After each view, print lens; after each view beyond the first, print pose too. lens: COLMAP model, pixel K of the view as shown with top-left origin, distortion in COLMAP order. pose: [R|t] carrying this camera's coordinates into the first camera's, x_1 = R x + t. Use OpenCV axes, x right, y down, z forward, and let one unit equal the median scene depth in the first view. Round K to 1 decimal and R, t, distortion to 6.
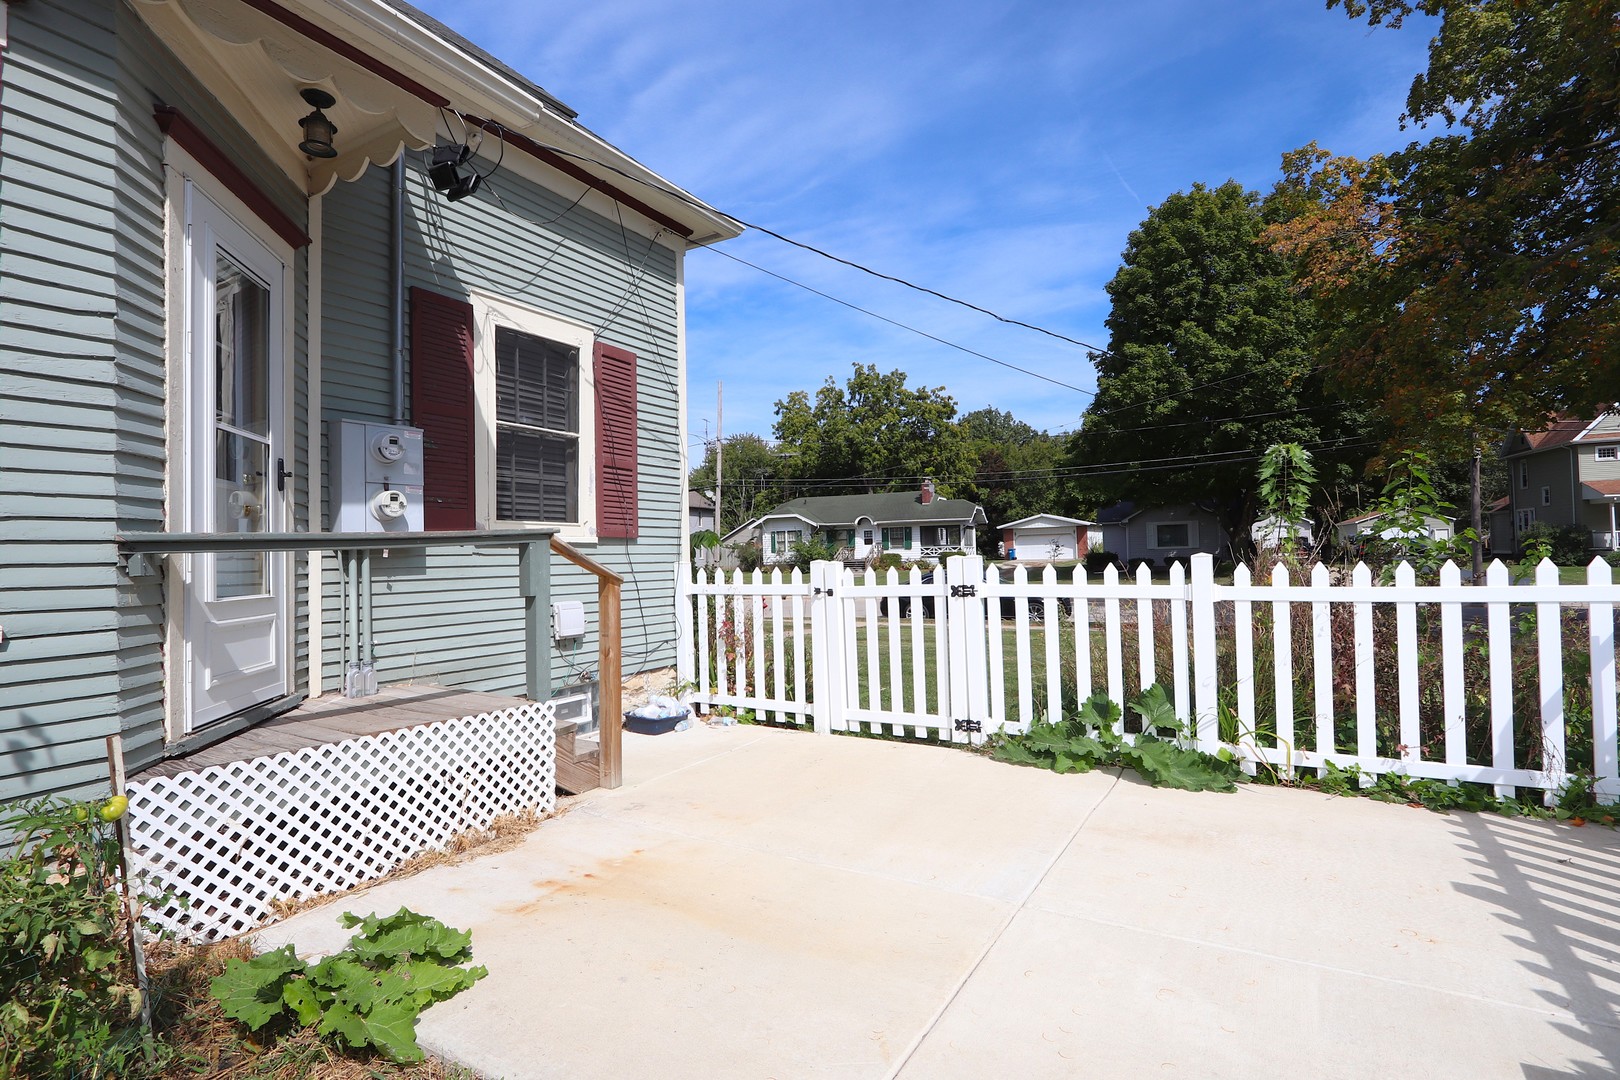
lens RADIAL K [[760.7, 0, 820.4], [0, 760.7, 538.2], [0, 0, 1]] dist [-0.026657, 0.000126]
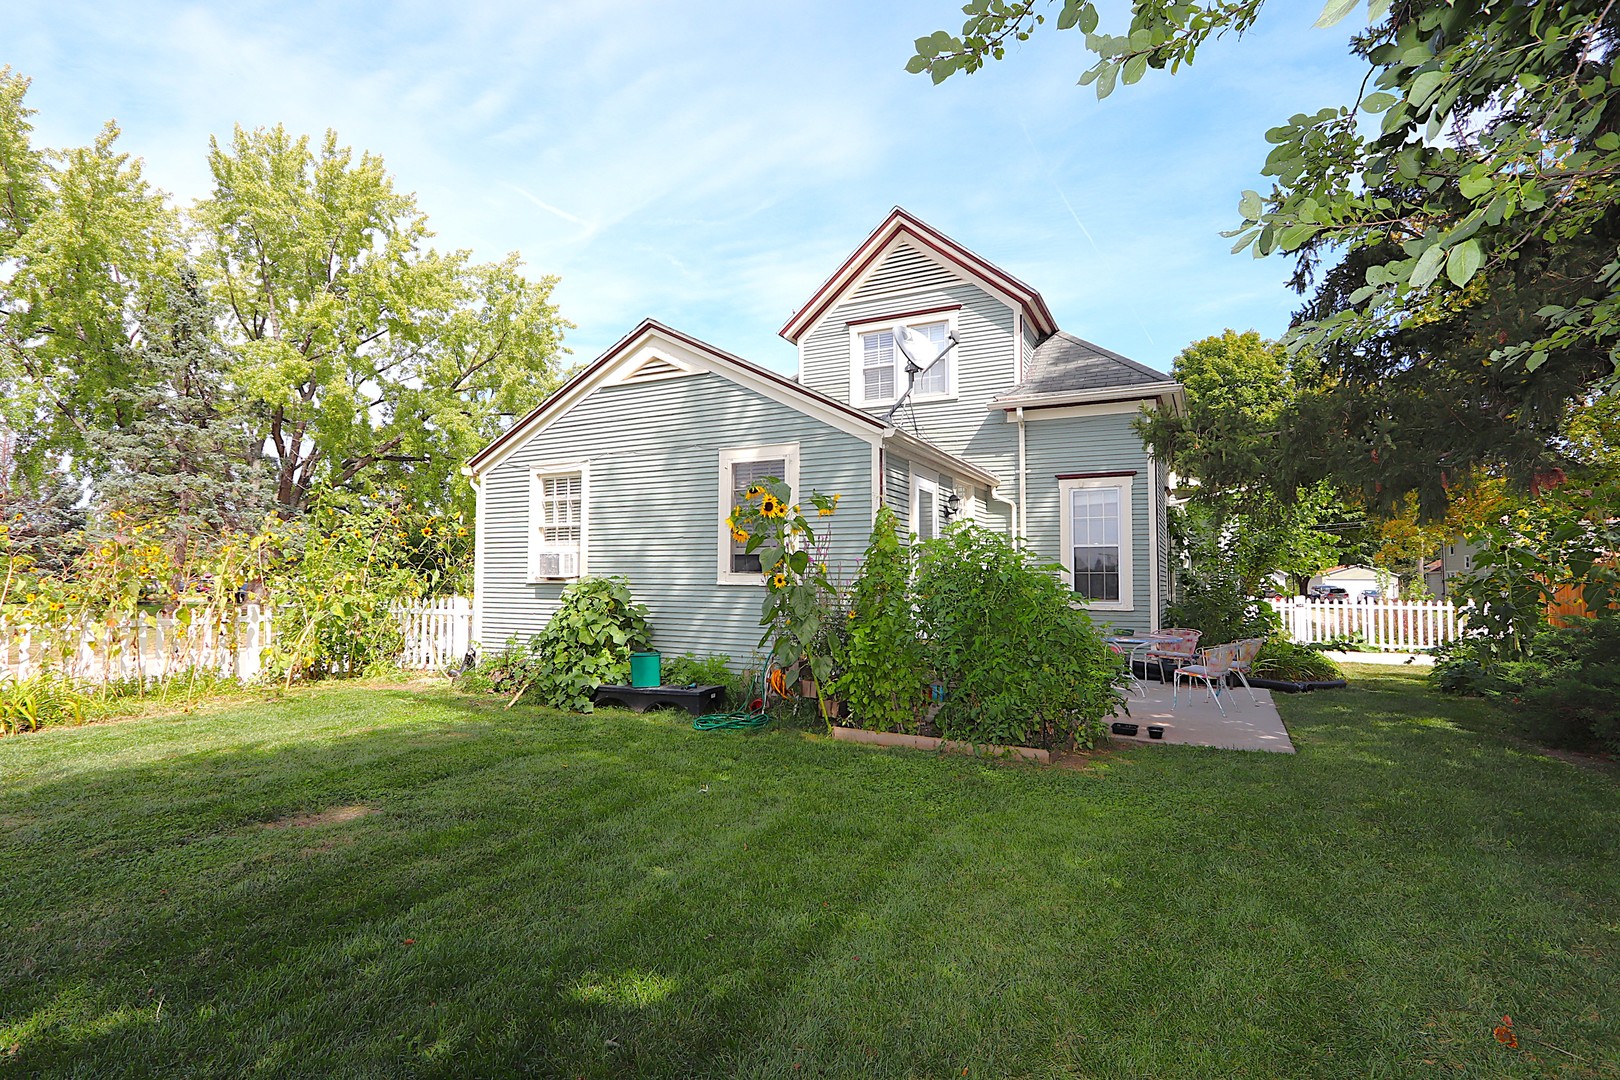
lens RADIAL K [[760.7, 0, 820.4], [0, 760.7, 538.2], [0, 0, 1]] dist [-0.026657, 0.000126]
pose [[0.997774, 0.034867, 0.056839, -2.552591], [-0.032767, 0.998760, -0.037479, -0.047472], [-0.058075, 0.035534, 0.997680, -2.721189]]
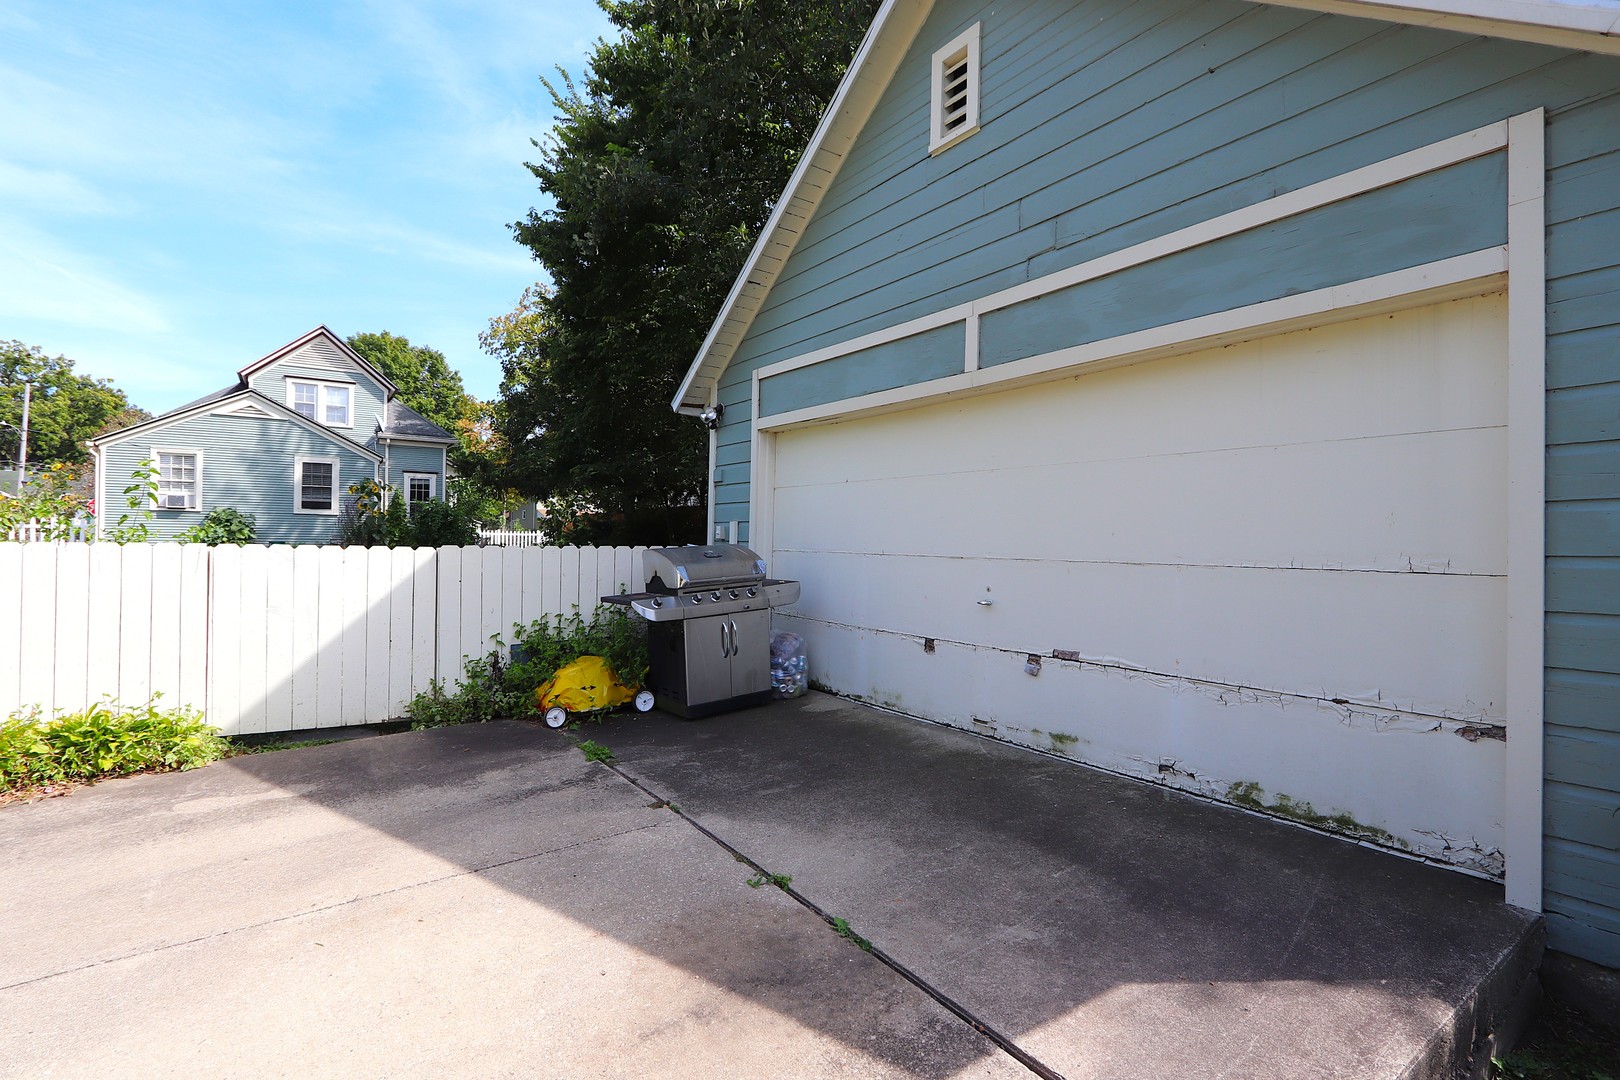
lens RADIAL K [[760.7, 0, 820.4], [0, 760.7, 538.2], [0, 0, 1]] dist [-0.026657, 0.000126]
pose [[0.400824, 0.028079, 0.915725, -5.841042], [-0.040398, 0.999100, -0.012952, 0.100739], [-0.915264, -0.031802, 0.401598, -5.714176]]
